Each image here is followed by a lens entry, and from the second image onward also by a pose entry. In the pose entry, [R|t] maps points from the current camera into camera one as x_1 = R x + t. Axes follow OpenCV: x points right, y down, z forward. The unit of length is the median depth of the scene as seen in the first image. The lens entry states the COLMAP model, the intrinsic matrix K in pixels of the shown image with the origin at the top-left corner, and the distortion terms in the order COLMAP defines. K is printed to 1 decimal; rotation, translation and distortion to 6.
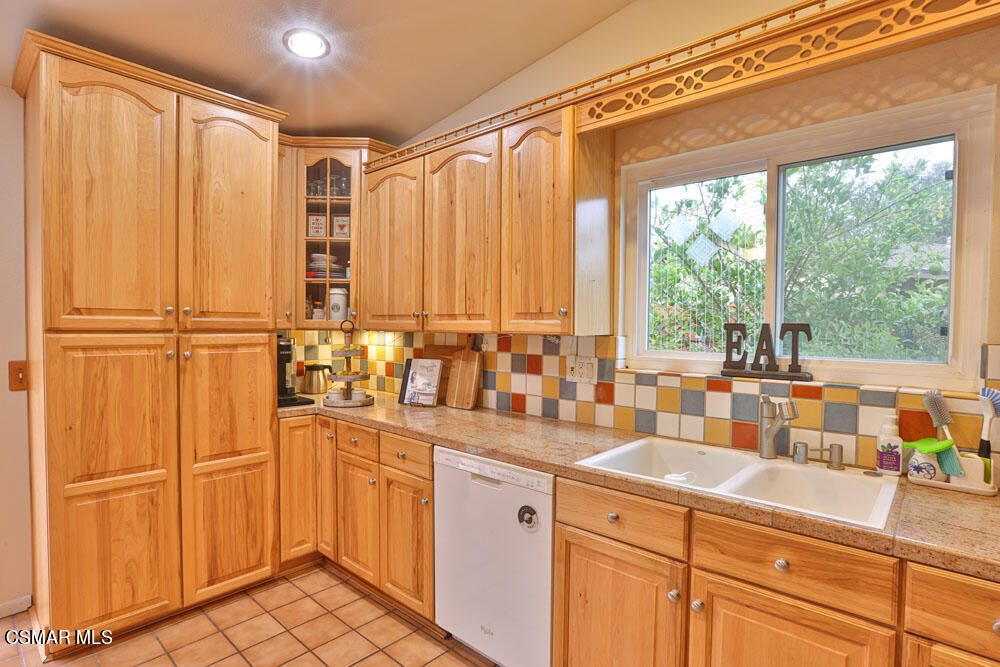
lens RADIAL K [[503.1, 0, 499.2], [0, 503.1, 341.0], [0, 0, 1]] dist [-0.053978, 0.023351]
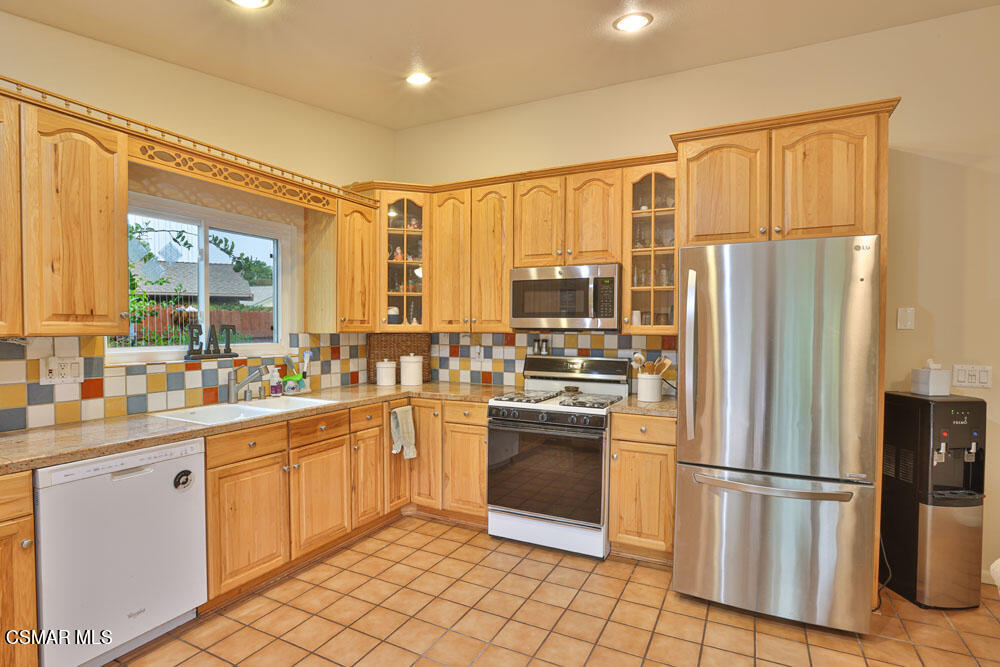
lens RADIAL K [[503.1, 0, 499.2], [0, 503.1, 341.0], [0, 0, 1]] dist [-0.053978, 0.023351]
pose [[-0.255725, -0.035746, 0.966088, -1.068512], [0.023769, 0.998782, 0.043248, -0.024864], [-0.966457, 0.034023, -0.254564, 0.430352]]
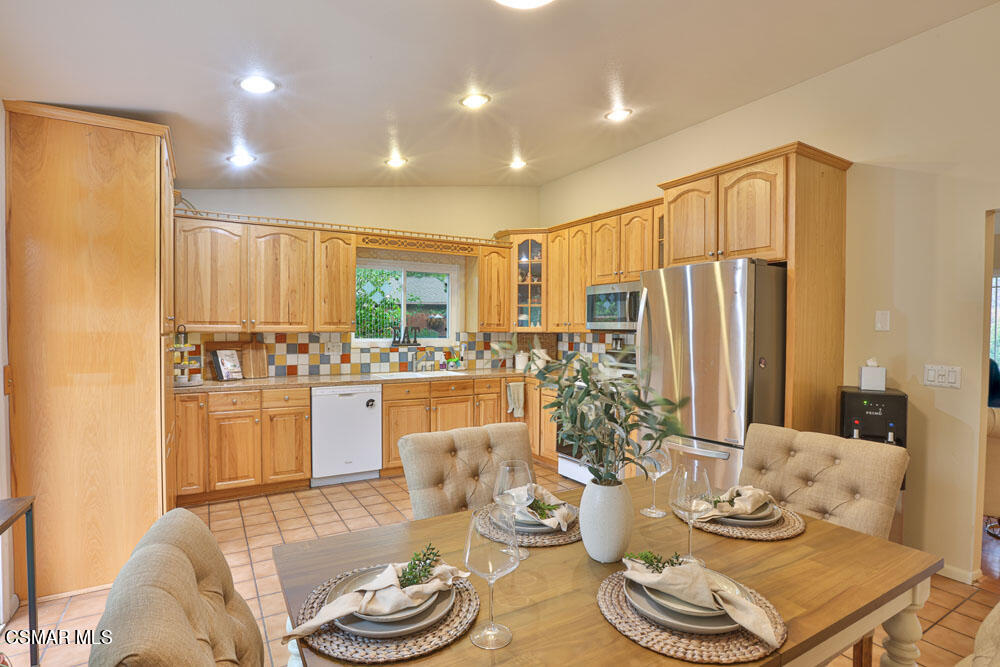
lens RADIAL K [[503.1, 0, 499.2], [0, 503.1, 341.0], [0, 0, 1]] dist [-0.053978, 0.023351]
pose [[0.296794, -0.030634, 0.954450, -1.743390], [0.026665, 0.999361, 0.023784, -0.007468], [-0.954569, 0.018391, 0.297421, -0.309933]]
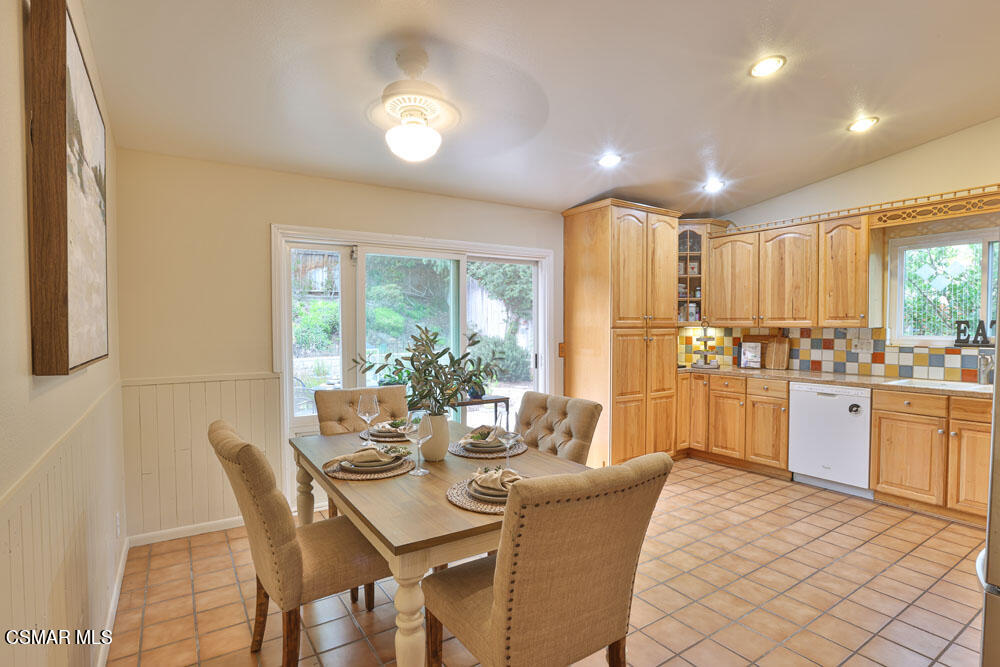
lens RADIAL K [[503.1, 0, 499.2], [0, 503.1, 341.0], [0, 0, 1]] dist [-0.053978, 0.023351]
pose [[0.967499, -0.004983, -0.252826, -0.737002], [0.005484, 0.999984, 0.001277, 0.030286], [0.252816, -0.002622, 0.967511, -1.214284]]
